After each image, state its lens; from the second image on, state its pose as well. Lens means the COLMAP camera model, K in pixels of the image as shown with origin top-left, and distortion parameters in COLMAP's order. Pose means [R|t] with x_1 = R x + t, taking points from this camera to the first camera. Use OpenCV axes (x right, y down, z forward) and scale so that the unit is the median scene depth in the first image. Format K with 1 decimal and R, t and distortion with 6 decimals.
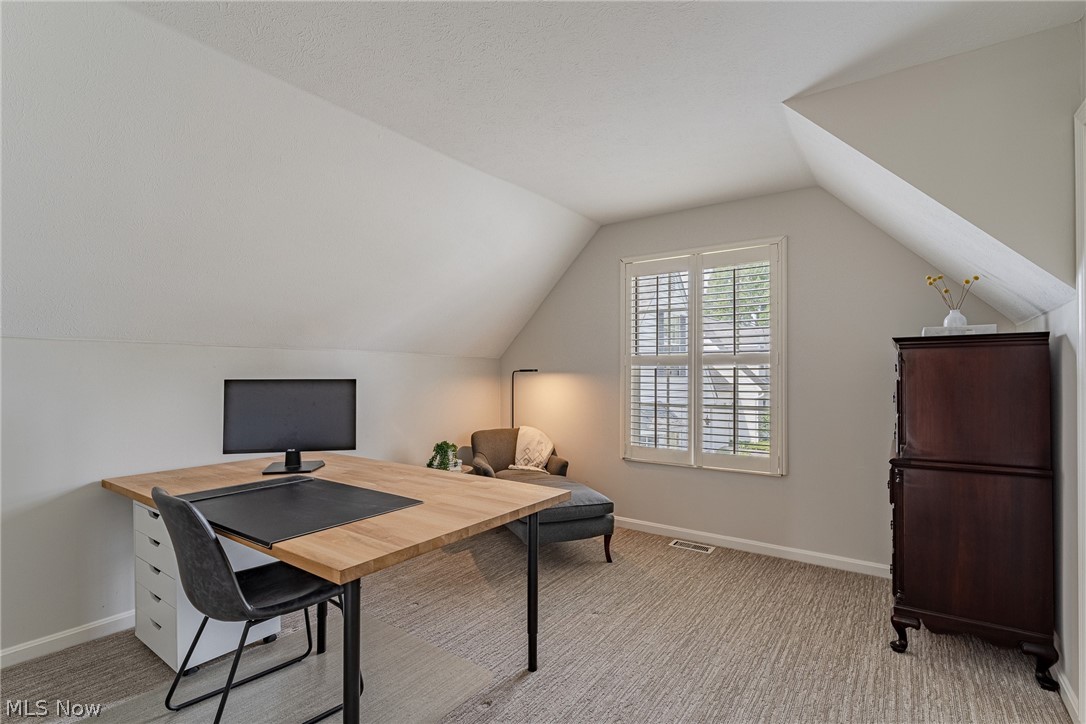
lens RADIAL K [[518.3, 0, 542.7], [0, 518.3, 370.8], [0, 0, 1]] dist [-0.000546, -0.000048]
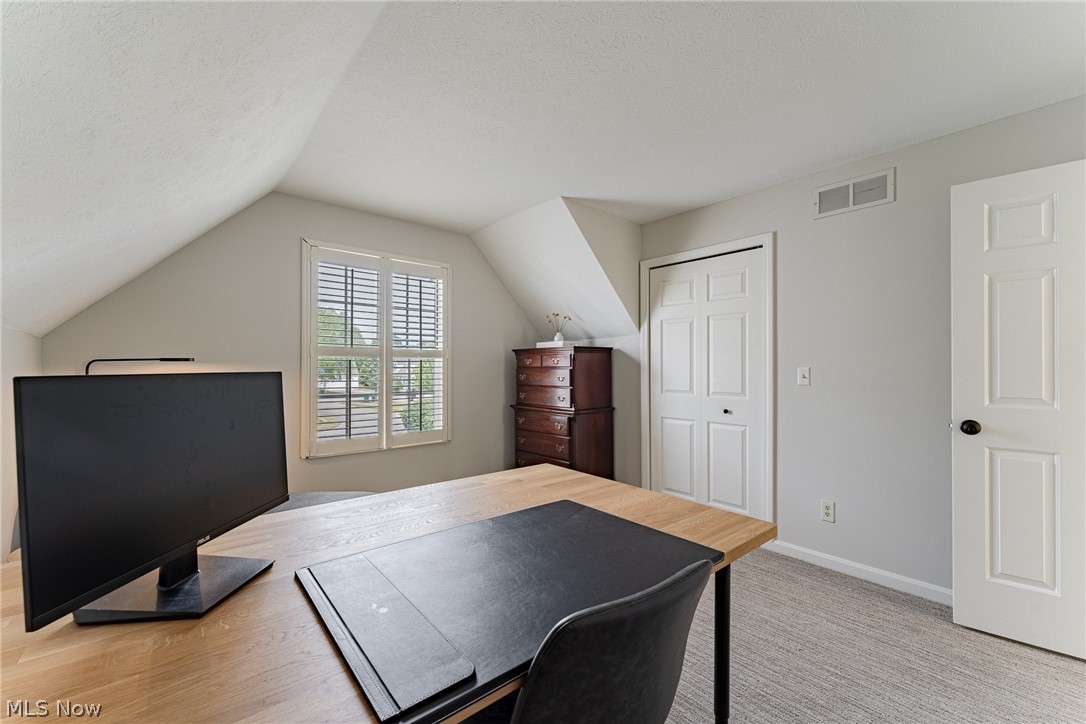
lens RADIAL K [[432.8, 0, 543.0], [0, 432.8, 362.0], [0, 0, 1]] dist [0.000280, 0.000017]
pose [[0.246938, 0.011579, 0.968962, -0.545859], [-0.005021, 0.999930, -0.010669, 0.007364], [-0.969018, -0.002231, 0.246979, 0.463848]]
